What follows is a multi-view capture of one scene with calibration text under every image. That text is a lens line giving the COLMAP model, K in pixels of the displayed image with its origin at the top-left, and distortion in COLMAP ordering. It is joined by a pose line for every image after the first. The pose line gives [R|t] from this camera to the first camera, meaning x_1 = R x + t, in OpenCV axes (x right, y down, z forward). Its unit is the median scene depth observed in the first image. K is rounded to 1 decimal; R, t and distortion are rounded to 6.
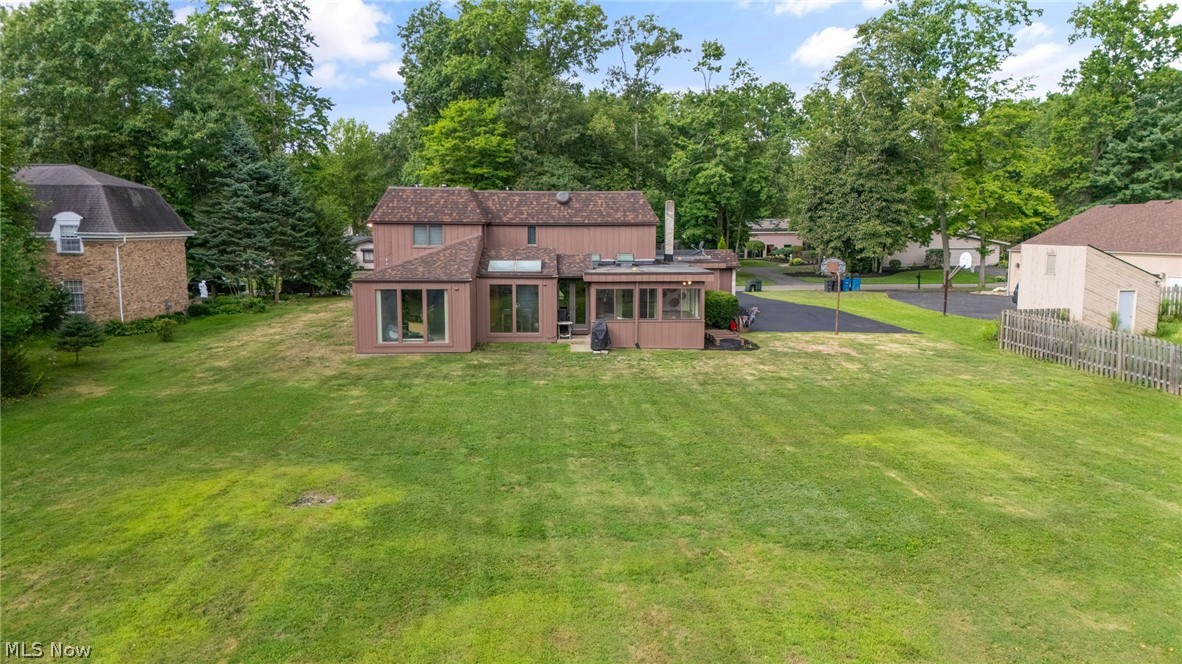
lens RADIAL K [[868.1, 0, 591.0], [0, 868.1, 332.0], [0, 0, 1]] dist [0.087880, -0.103694]
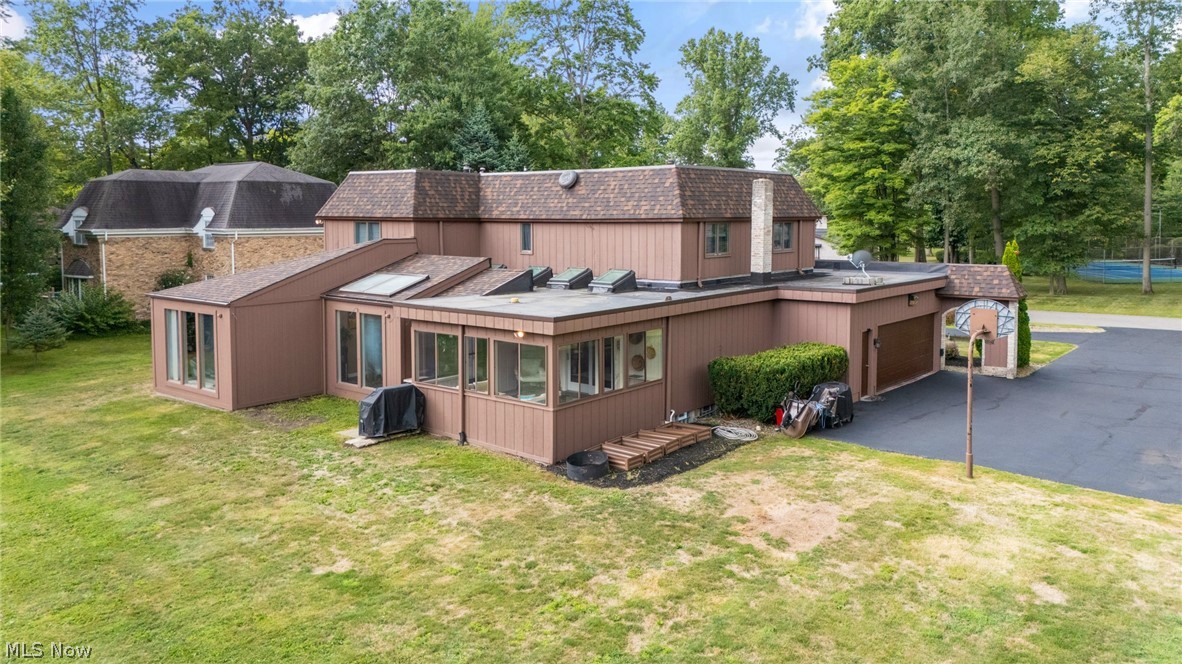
lens RADIAL K [[868.1, 0, 591.0], [0, 868.1, 332.0], [0, 0, 1]] dist [0.087880, -0.103694]
pose [[0.754693, 0.085055, -0.650541, 0.407883], [-0.077605, 0.996173, 0.040214, -0.069343], [0.651472, 0.020137, 0.758406, 0.528972]]
